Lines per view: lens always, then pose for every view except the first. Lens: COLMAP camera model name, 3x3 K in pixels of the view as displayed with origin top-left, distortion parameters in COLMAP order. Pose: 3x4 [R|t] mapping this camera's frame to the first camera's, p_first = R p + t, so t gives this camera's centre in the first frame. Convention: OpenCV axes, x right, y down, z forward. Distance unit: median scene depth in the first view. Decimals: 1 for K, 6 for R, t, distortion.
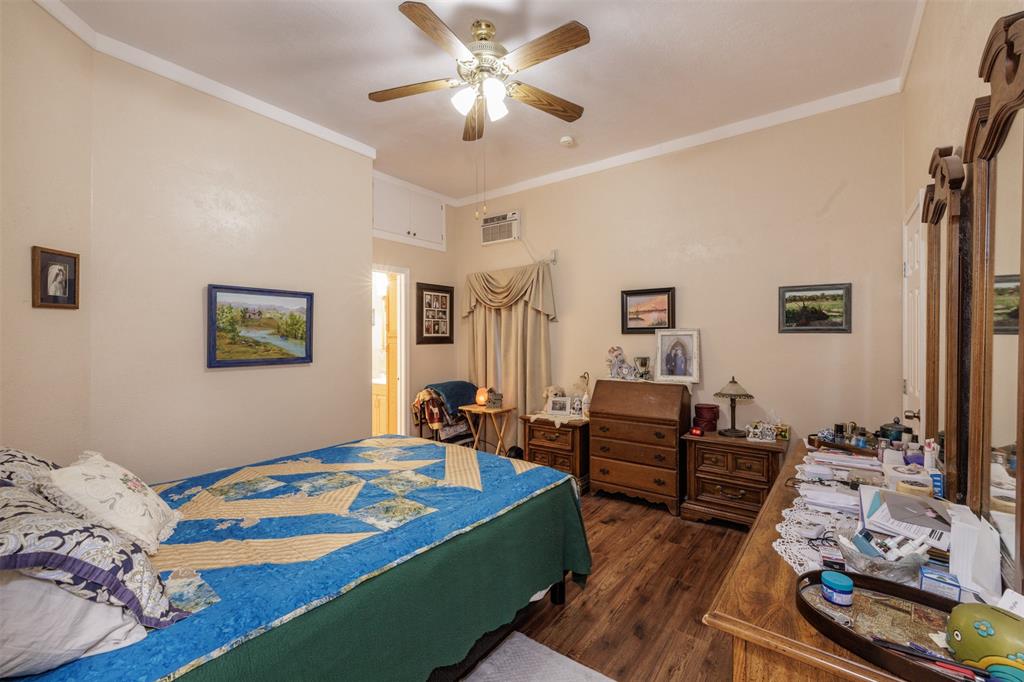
lens RADIAL K [[426.8, 0, 512.1], [0, 426.8, 339.0], [0, 0, 1]] dist [0.000709, 0.000861]
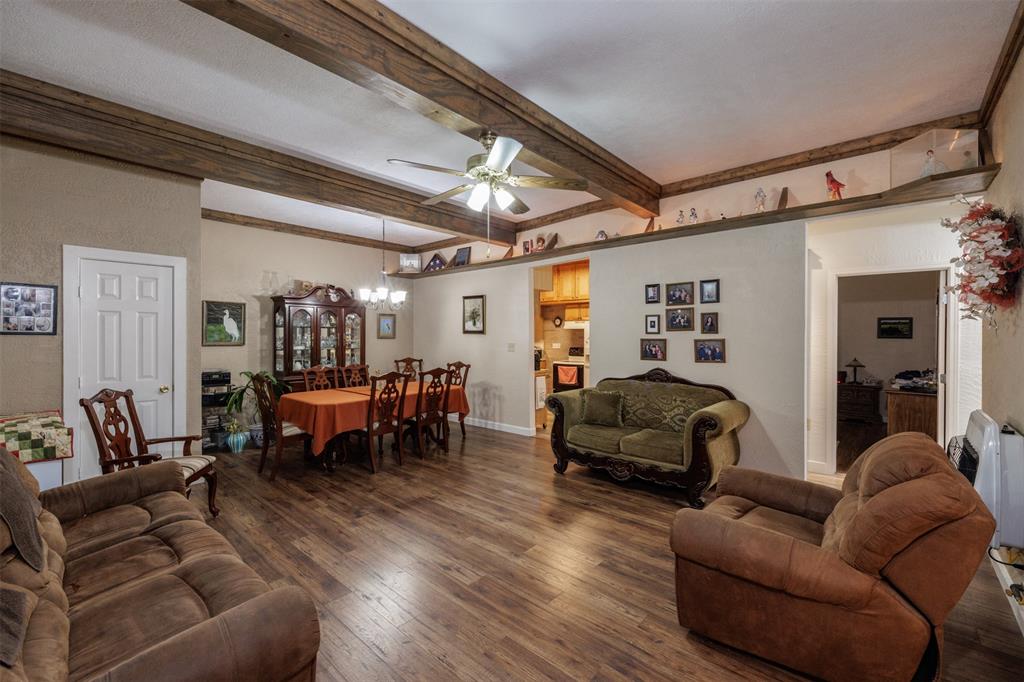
lens RADIAL K [[426.8, 0, 509.5], [0, 426.8, 338.6], [0, 0, 1]] dist [0.000709, 0.000861]
pose [[0.996546, 0.003066, -0.082982, -1.149973], [-0.003028, 0.999995, 0.000583, -0.007422], [0.082984, -0.000330, 0.996551, -1.440439]]
